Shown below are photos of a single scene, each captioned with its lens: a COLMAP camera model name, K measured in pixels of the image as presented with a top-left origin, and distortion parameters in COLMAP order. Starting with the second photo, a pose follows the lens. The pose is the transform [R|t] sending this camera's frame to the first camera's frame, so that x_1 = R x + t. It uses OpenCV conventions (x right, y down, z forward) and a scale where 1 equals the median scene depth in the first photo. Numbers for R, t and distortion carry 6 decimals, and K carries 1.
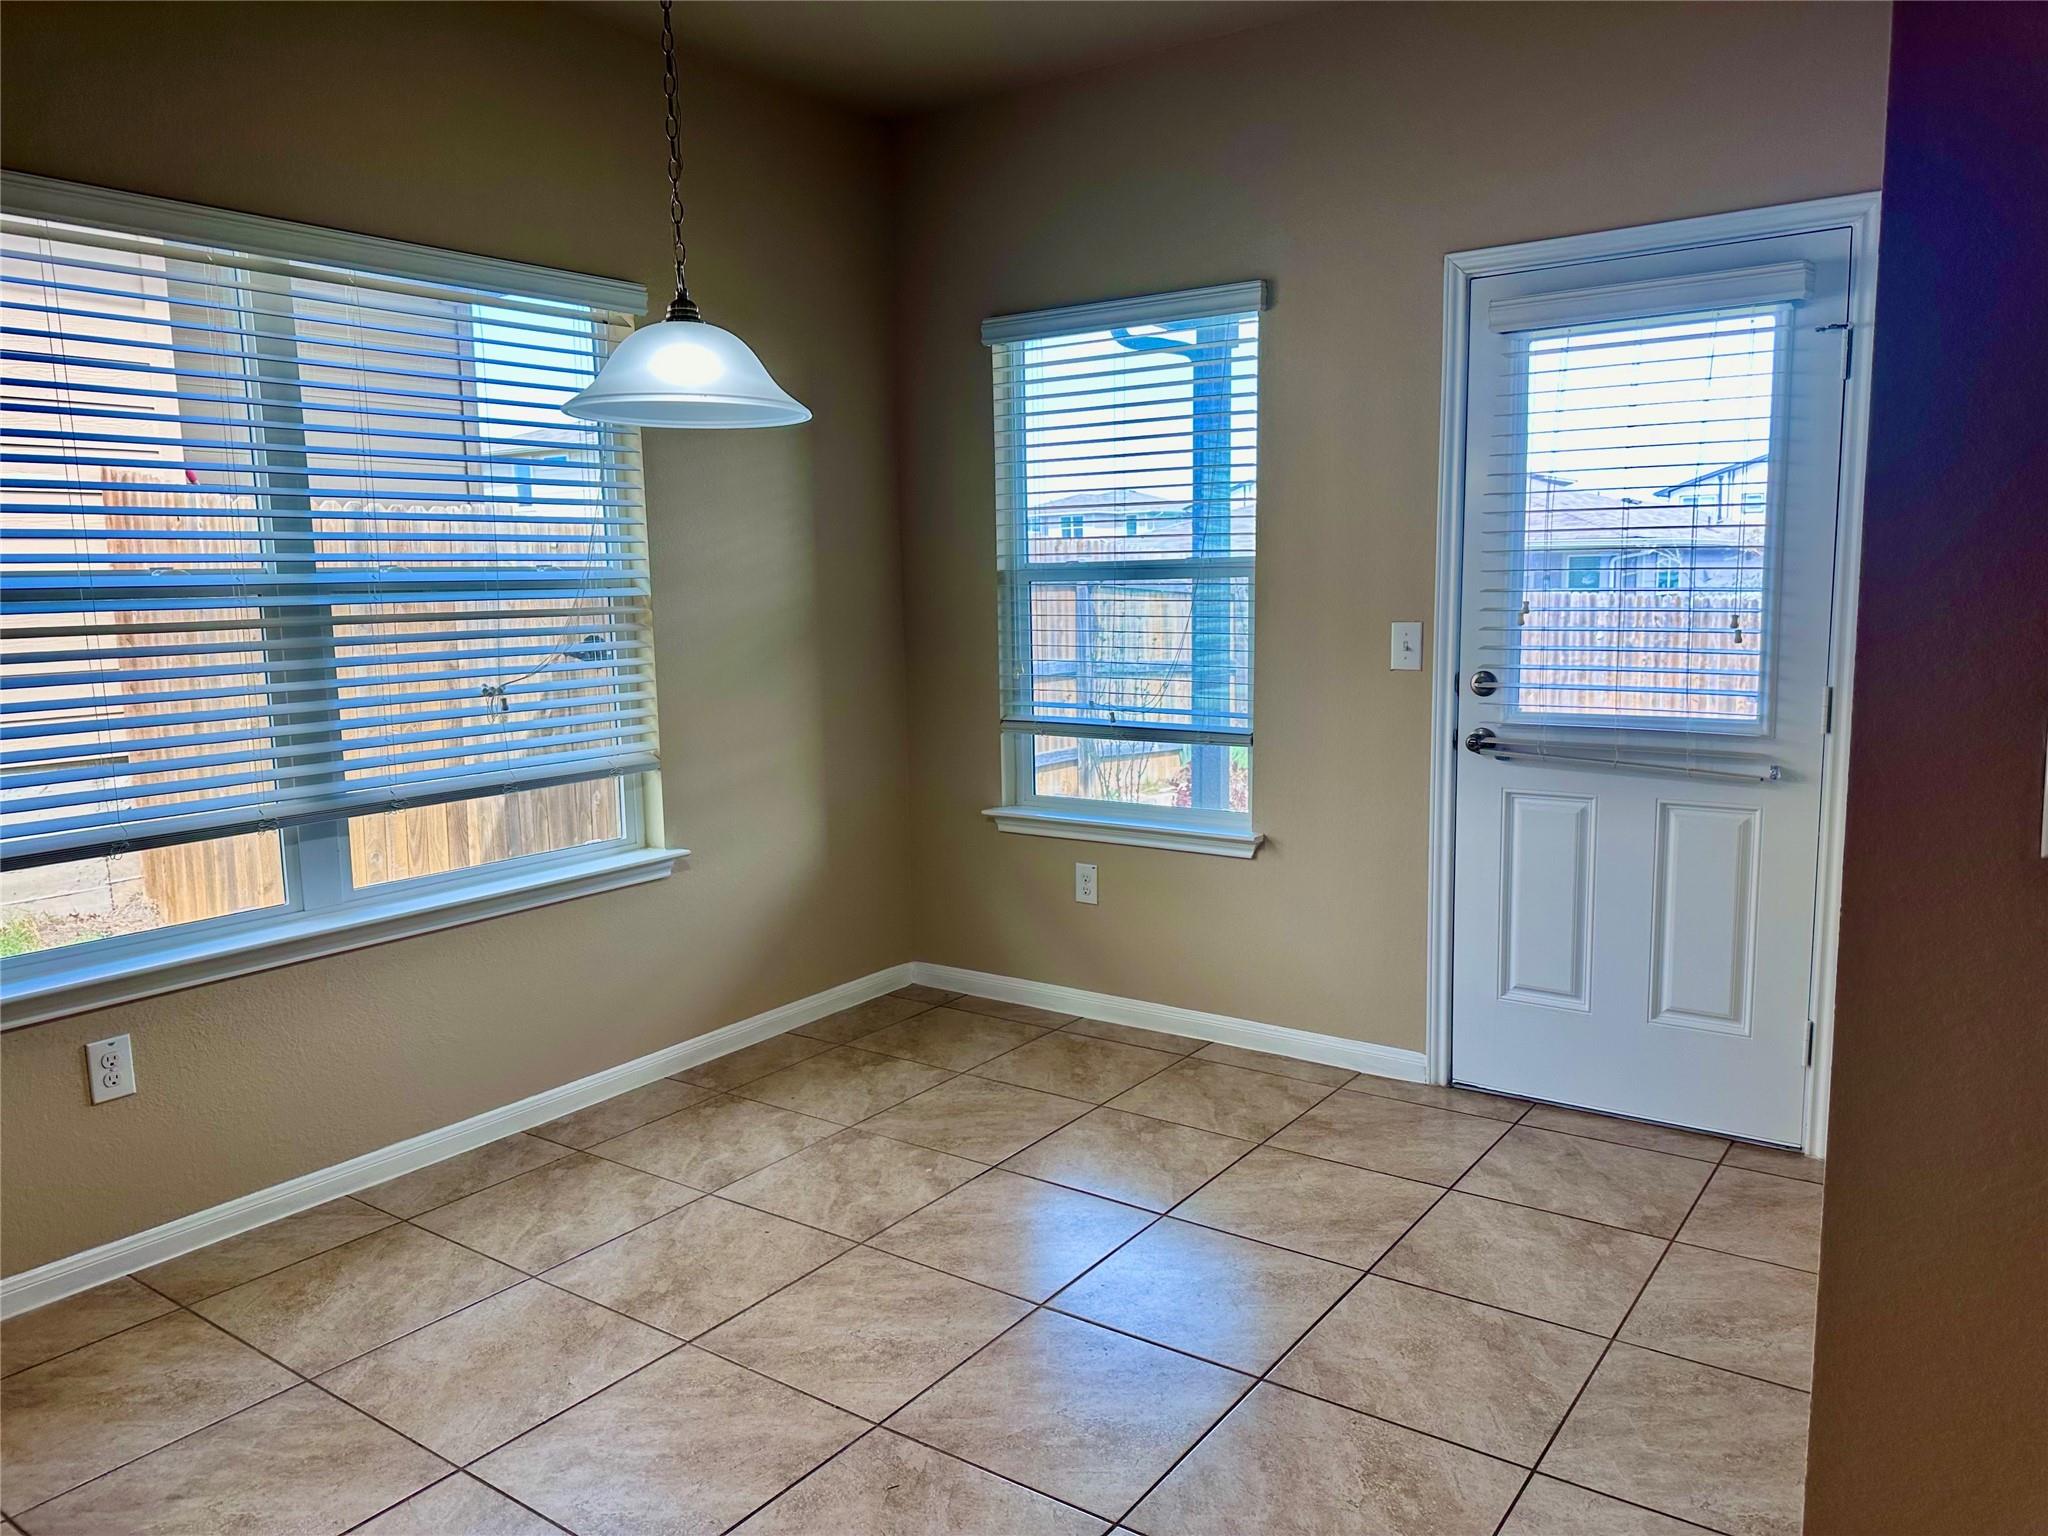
lens RADIAL K [[1486.0, 0, 1024.0], [0, 1486.0, 768.0], [0, 0, 1]] dist [0.211526, -0.278091]
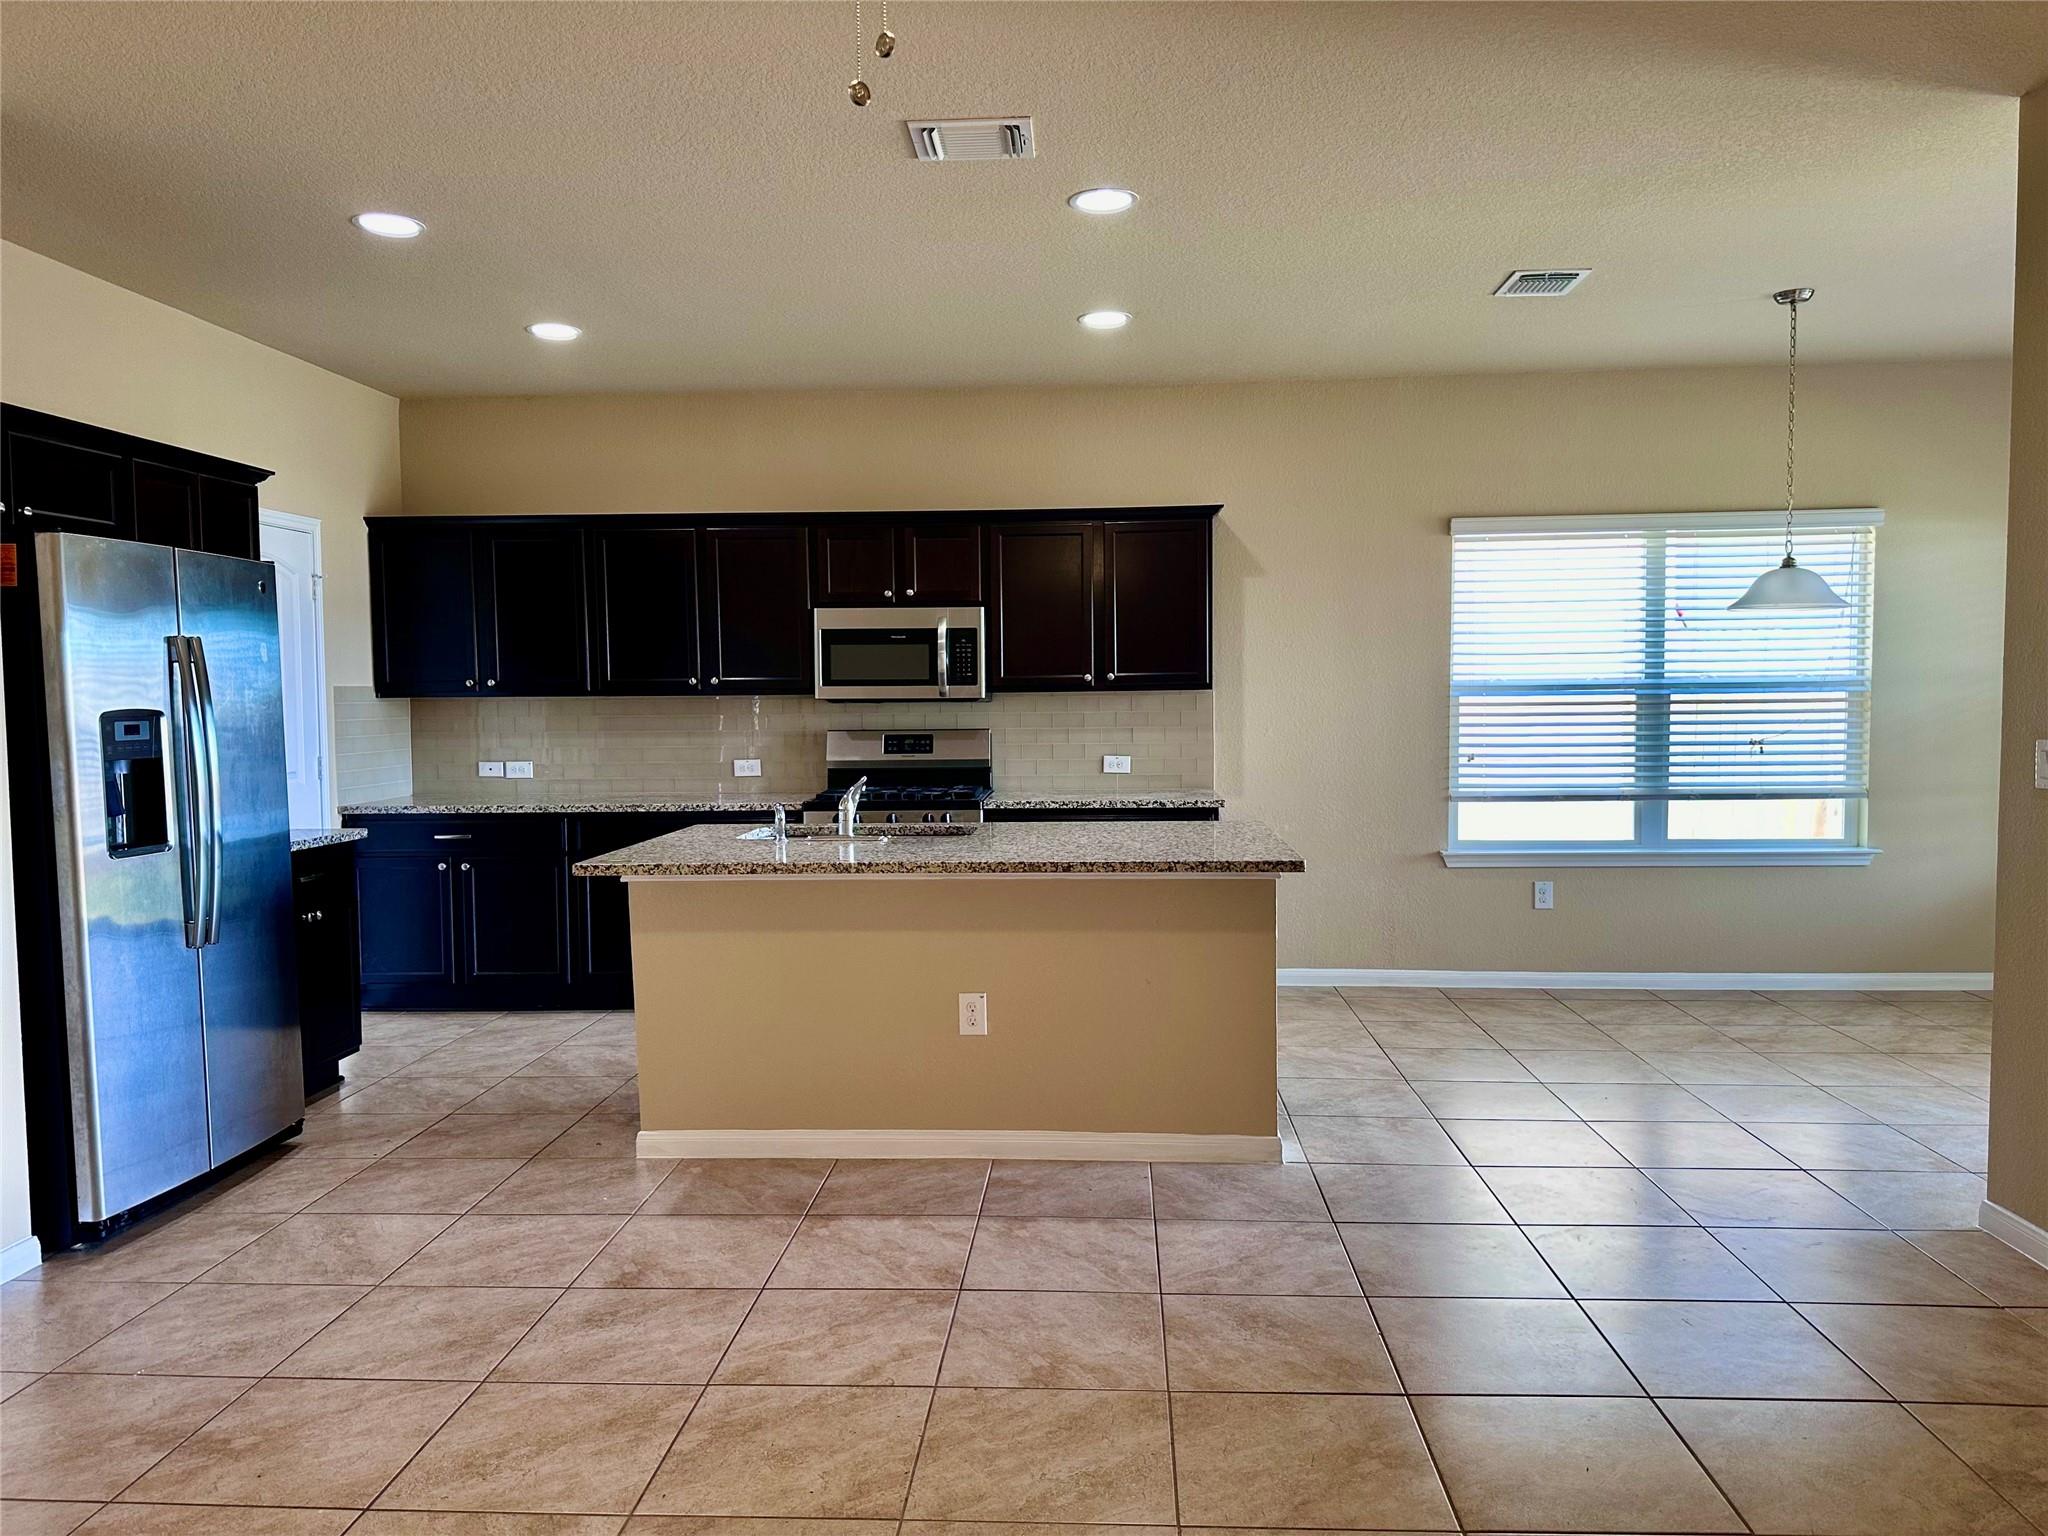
lens RADIAL K [[1423.6, 0, 1024.0], [0, 1423.6, 768.0], [0, 0, 1]] dist [0.143273, -0.234746]
pose [[0.524853, 0.056676, -0.849304, 0.606356], [-0.110405, 0.993885, -0.001904, 0.072566], [0.844002, 0.094767, 0.527901, -0.593631]]
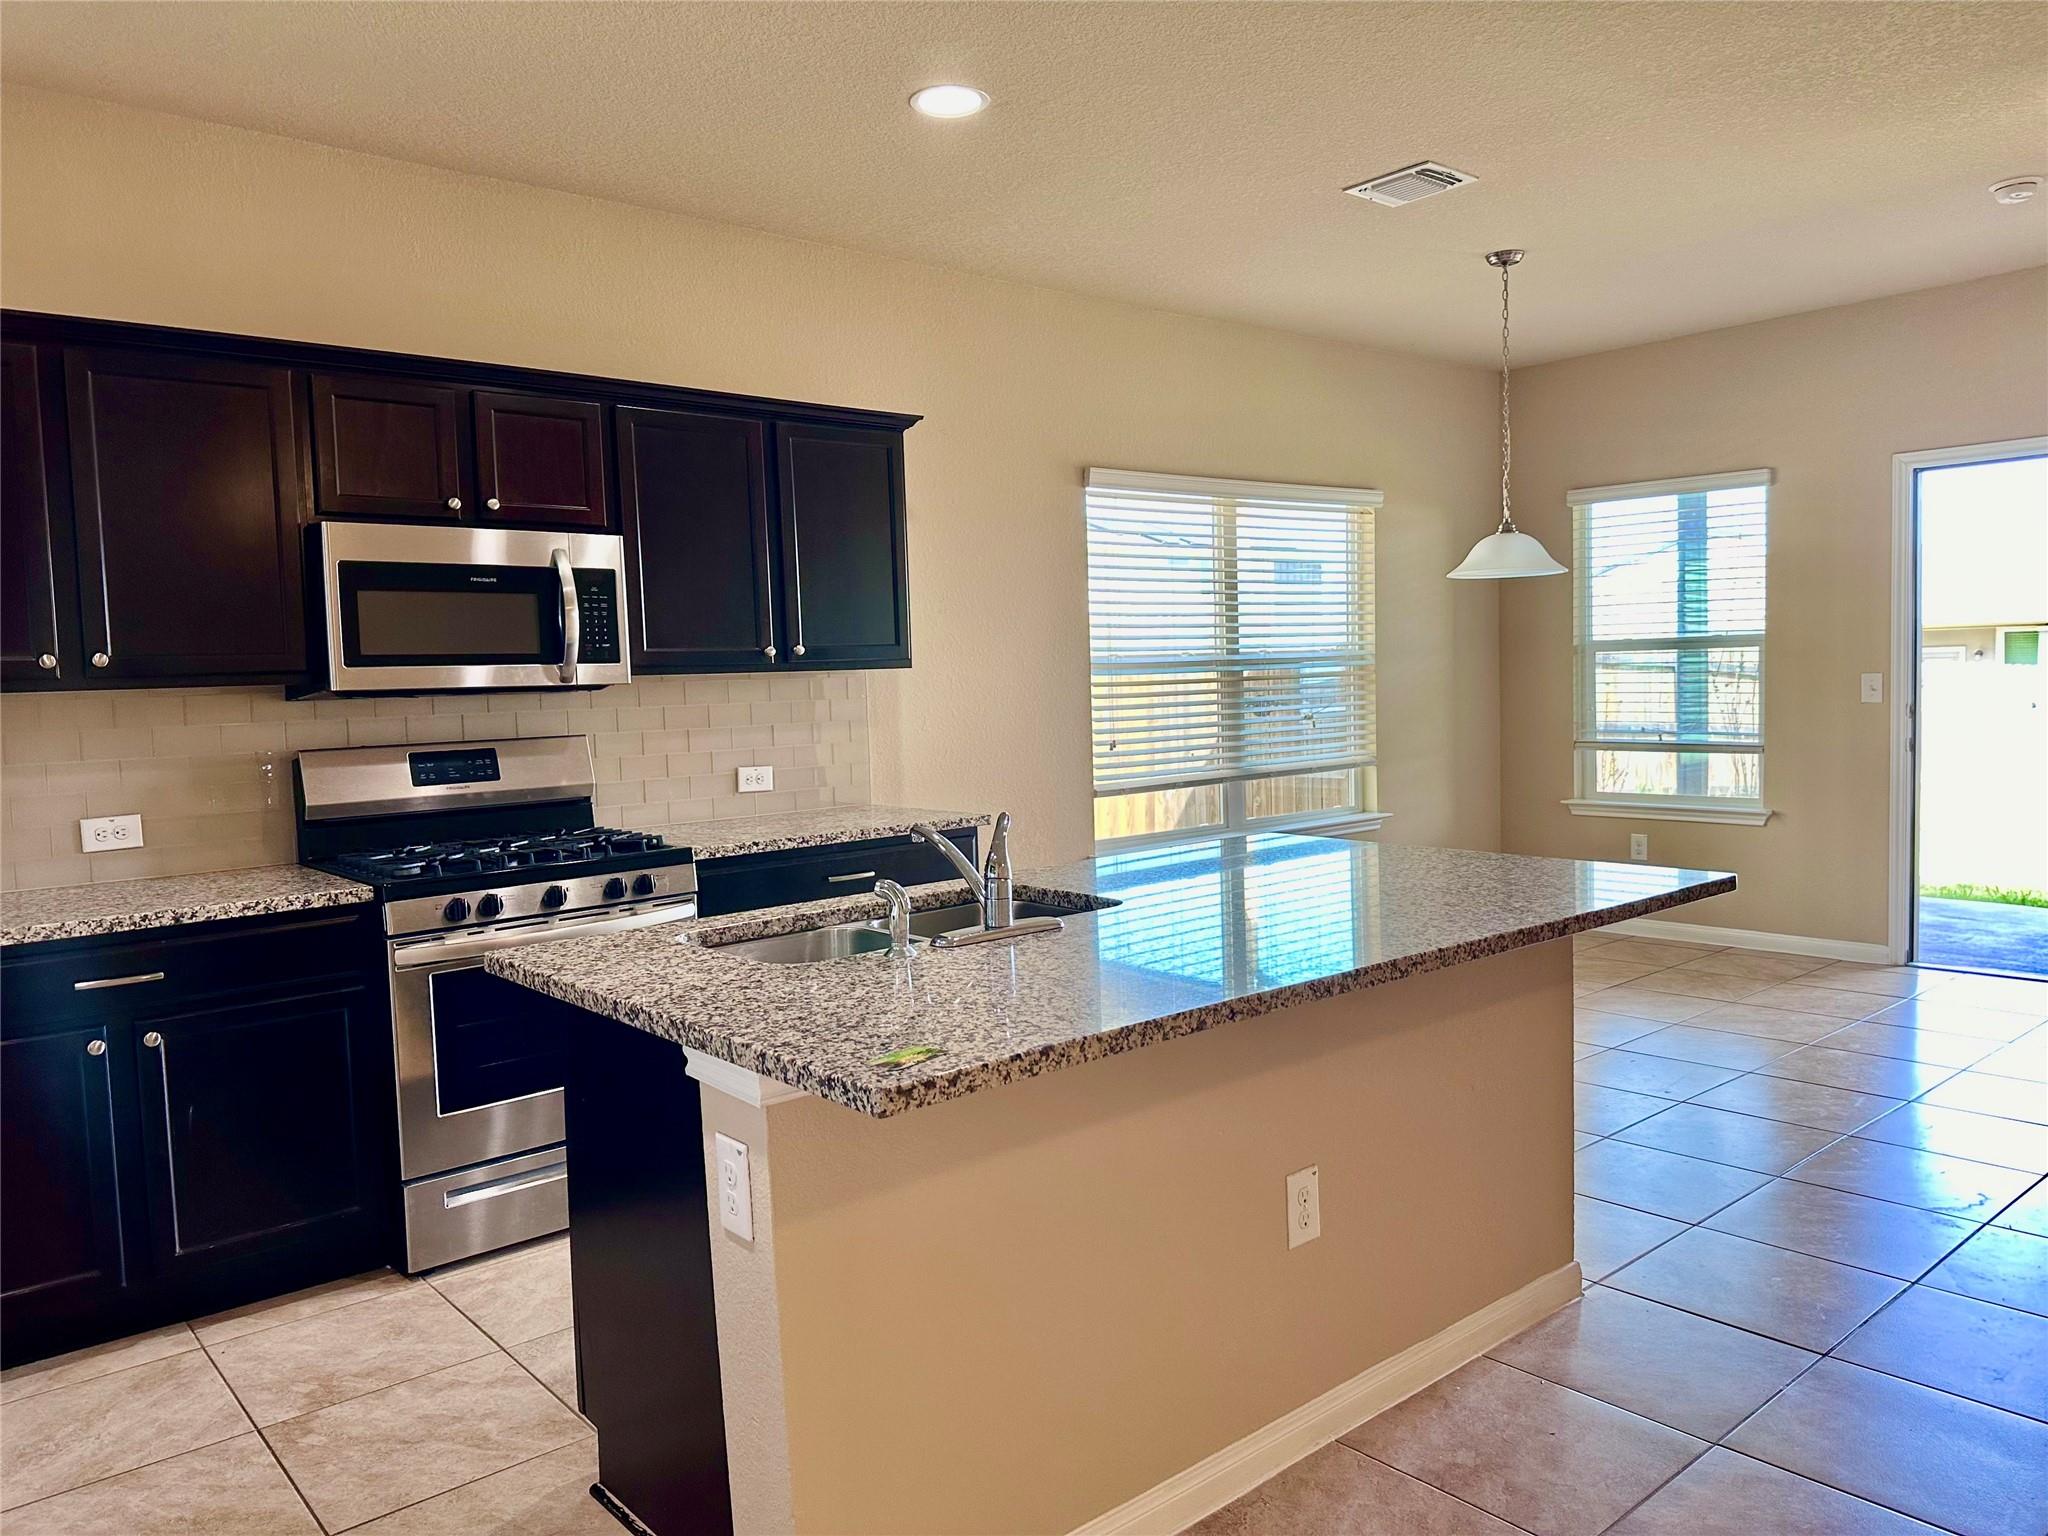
lens RADIAL K [[1423.6, 0, 1024.0], [0, 1423.6, 768.0], [0, 0, 1]] dist [0.143273, -0.234746]
pose [[0.969419, 0.003315, -0.245391, -0.230500], [-0.017746, 0.998238, -0.056620, 0.104719], [0.244771, 0.059243, 0.967769, -0.684693]]
